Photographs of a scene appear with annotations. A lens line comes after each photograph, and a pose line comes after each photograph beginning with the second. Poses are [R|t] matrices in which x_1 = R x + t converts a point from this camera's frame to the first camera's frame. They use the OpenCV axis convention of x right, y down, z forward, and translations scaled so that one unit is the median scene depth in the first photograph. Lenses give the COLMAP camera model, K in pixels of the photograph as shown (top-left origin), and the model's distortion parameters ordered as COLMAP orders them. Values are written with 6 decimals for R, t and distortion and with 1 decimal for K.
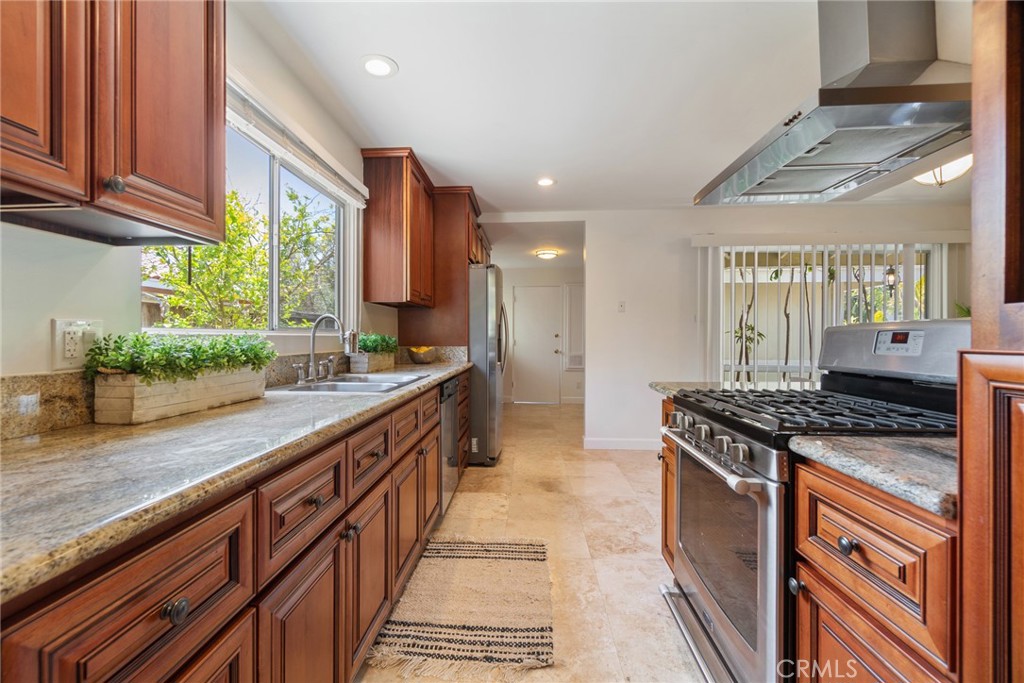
lens RADIAL K [[446.7, 0, 507.9], [0, 446.7, 337.4], [0, 0, 1]] dist [-0.000559, -0.001809]
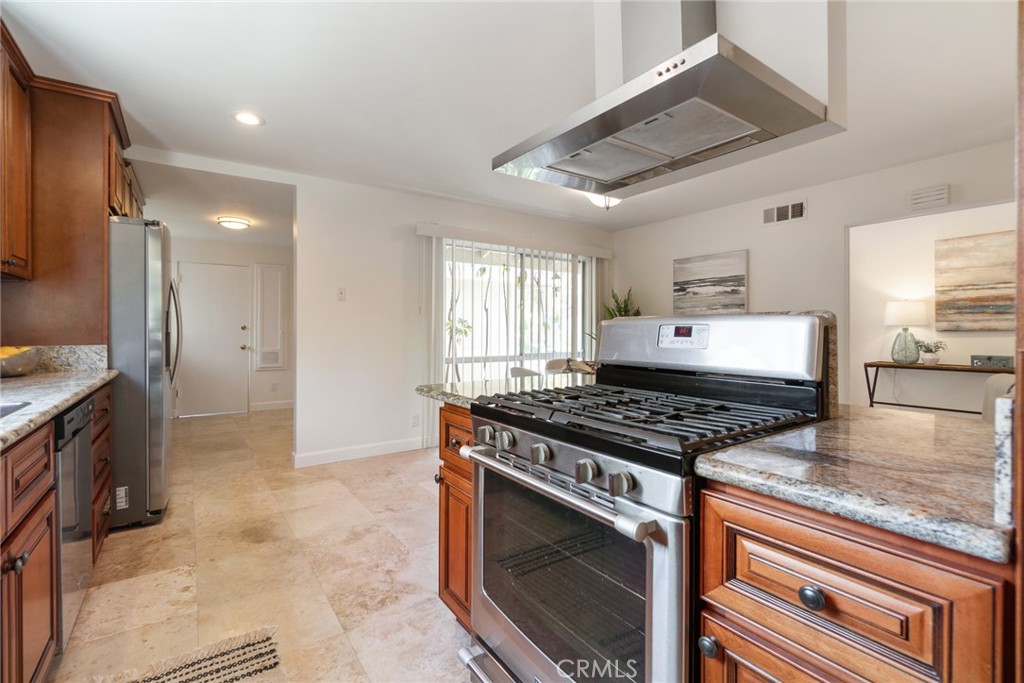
lens RADIAL K [[446.7, 0, 493.5], [0, 446.7, 330.4], [0, 0, 1]] dist [-0.000559, -0.001809]
pose [[0.795654, -0.001547, 0.605750, -0.048135], [0.000390, 0.999998, 0.002041, -0.001983], [-0.605752, -0.001387, 0.795653, 0.209520]]
